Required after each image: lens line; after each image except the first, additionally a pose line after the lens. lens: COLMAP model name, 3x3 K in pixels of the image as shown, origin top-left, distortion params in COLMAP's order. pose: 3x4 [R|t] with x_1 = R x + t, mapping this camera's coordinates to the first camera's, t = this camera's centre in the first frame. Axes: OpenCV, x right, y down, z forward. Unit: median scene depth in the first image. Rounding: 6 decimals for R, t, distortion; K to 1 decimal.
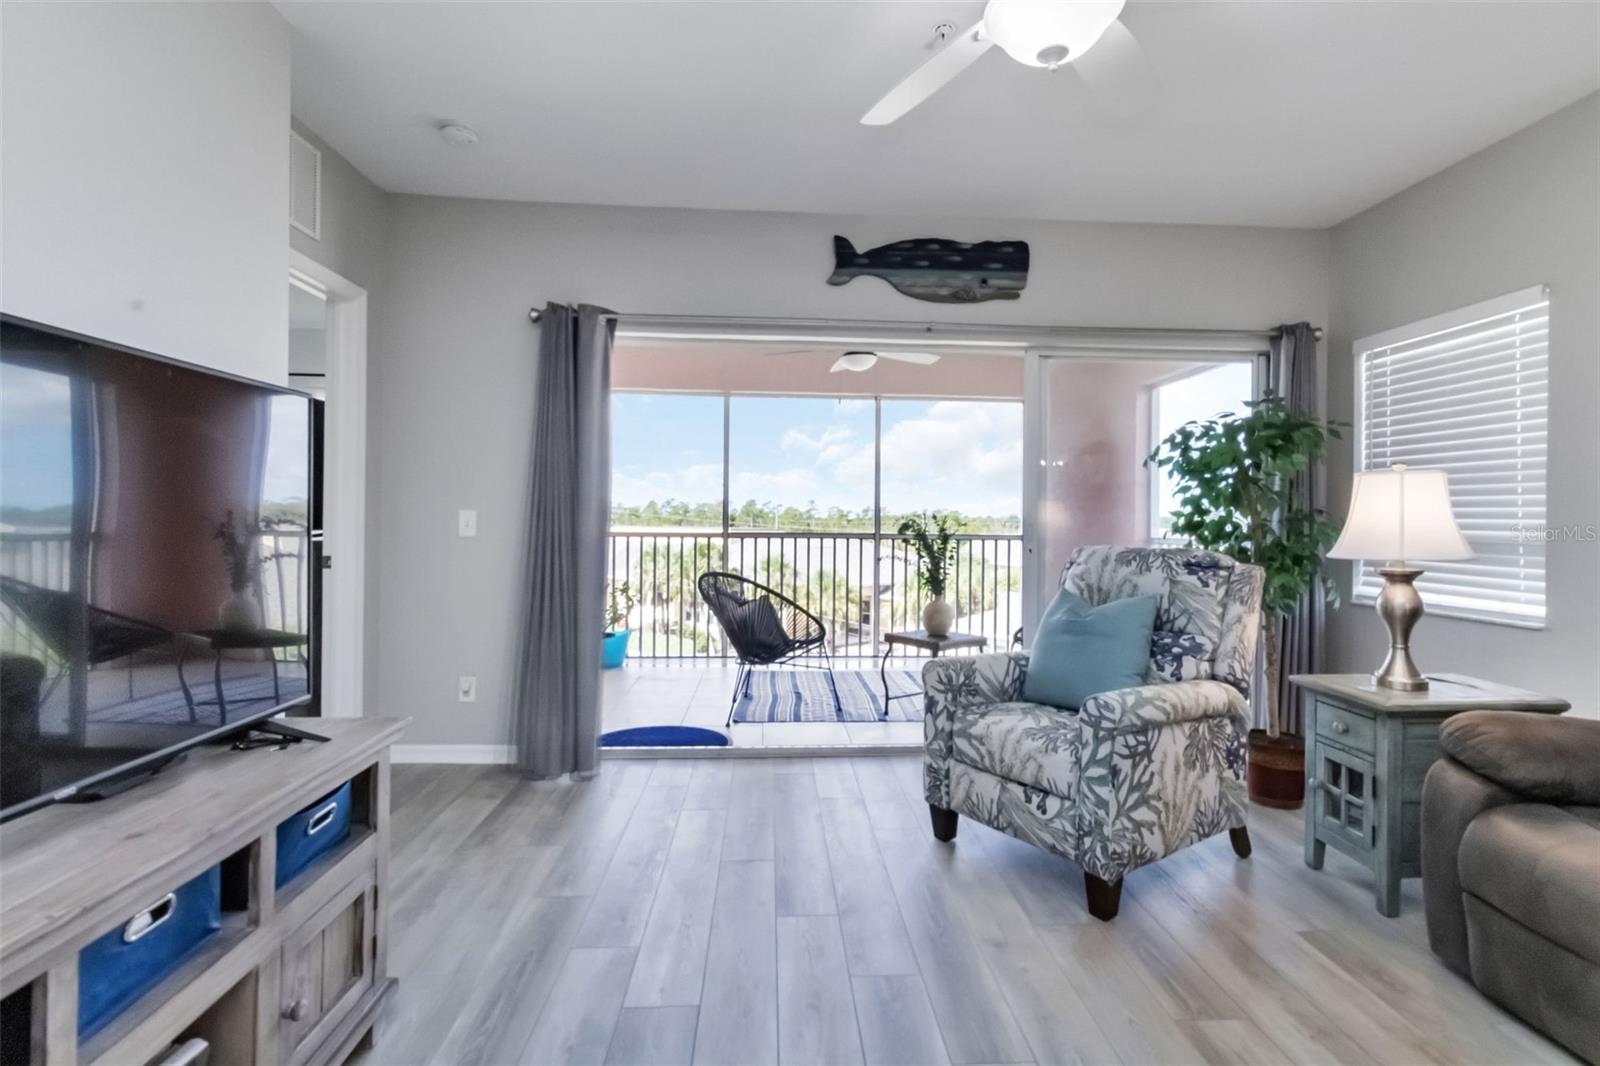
lens RADIAL K [[761.0, 0, 812.9], [0, 761.0, 523.2], [0, 0, 1]] dist [0.000909, -0.000725]
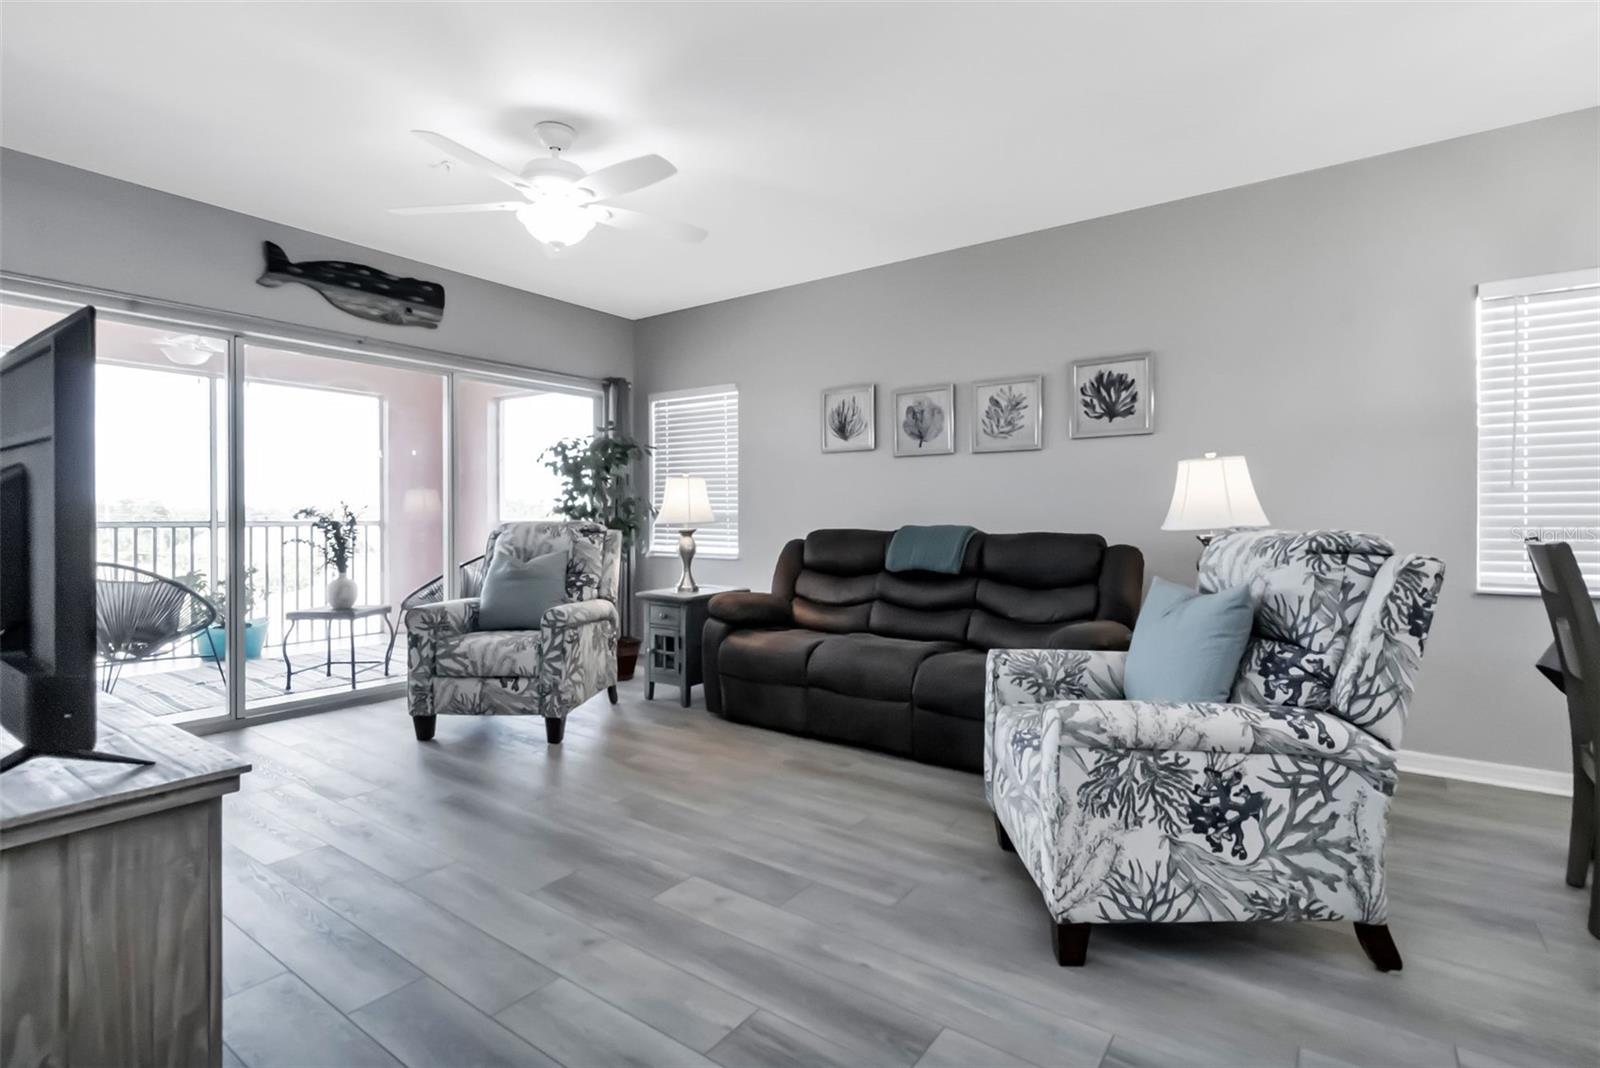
lens RADIAL K [[761.0, 0, 812.6], [0, 761.0, 519.2], [0, 0, 1]] dist [0.000909, -0.000725]
pose [[0.625699, -0.012858, 0.779959, -0.447324], [0.007185, 0.999917, 0.010721, 0.015527], [-0.780032, -0.001104, 0.625739, -0.377673]]
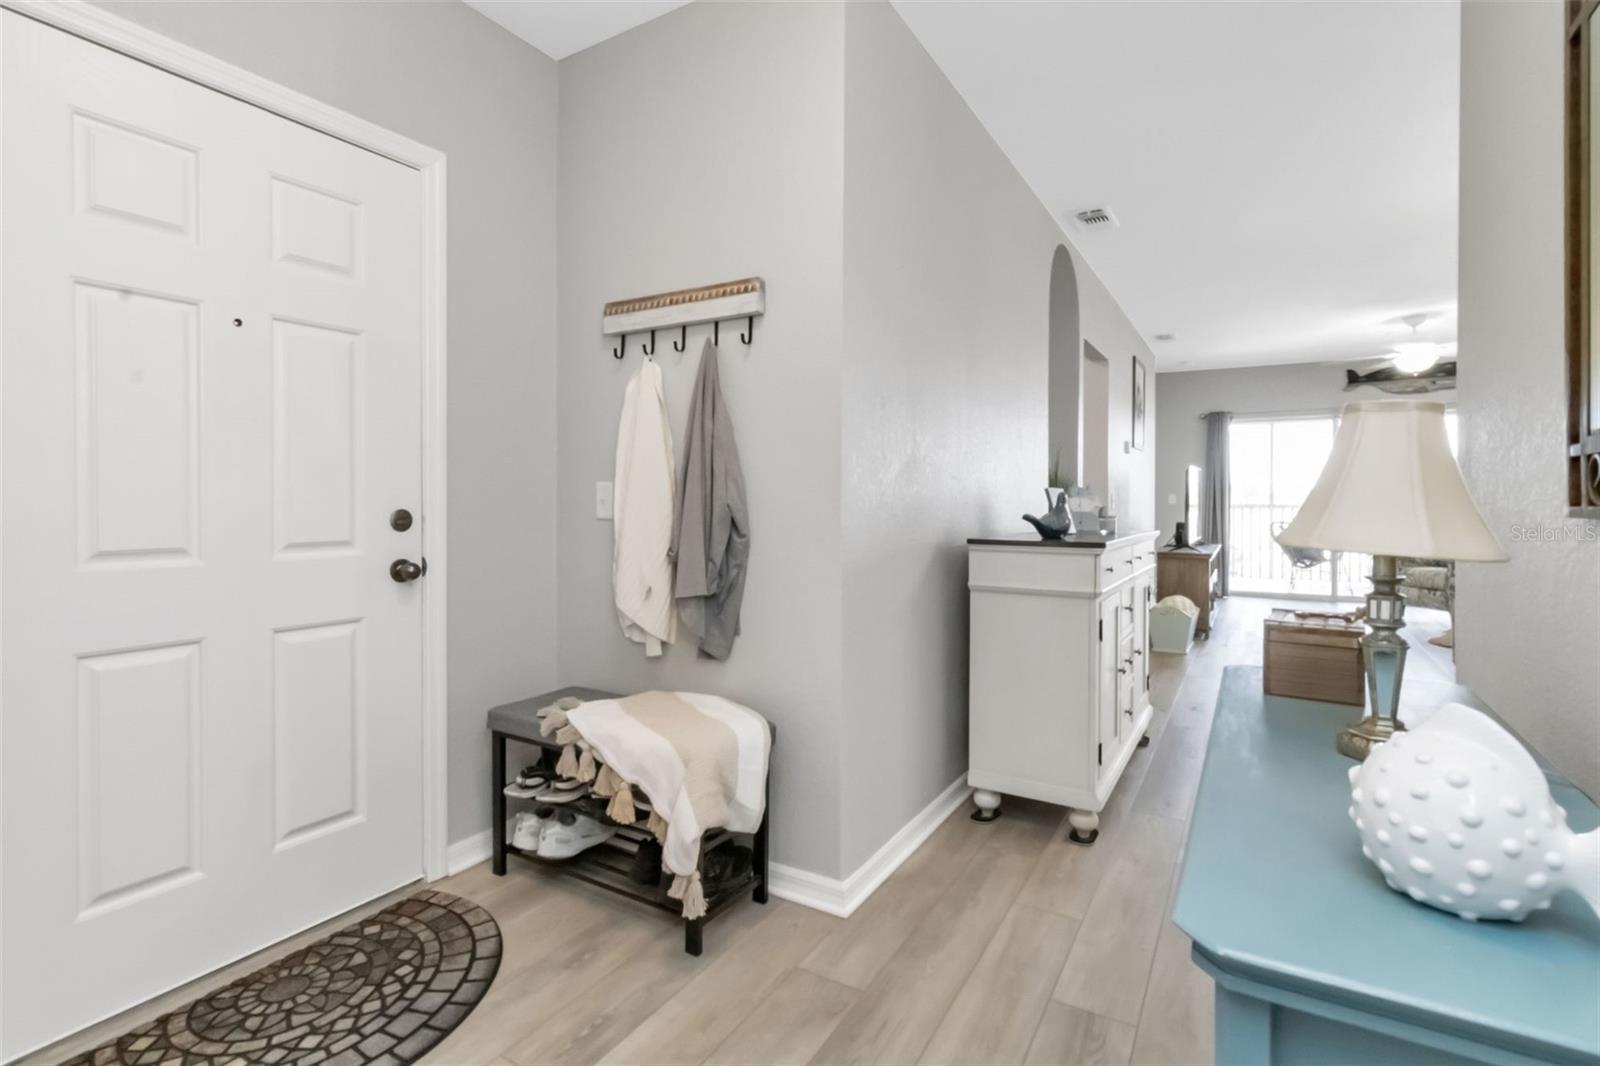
lens RADIAL K [[761.0, 0, 802.4], [0, 761.0, 520.3], [0, 0, 1]] dist [0.000909, -0.000725]
pose [[0.820626, -0.003513, -0.571455, -0.010539], [0.014000, 0.999805, 0.013959, 0.014642], [0.571294, -0.019456, 0.820515, -2.330023]]
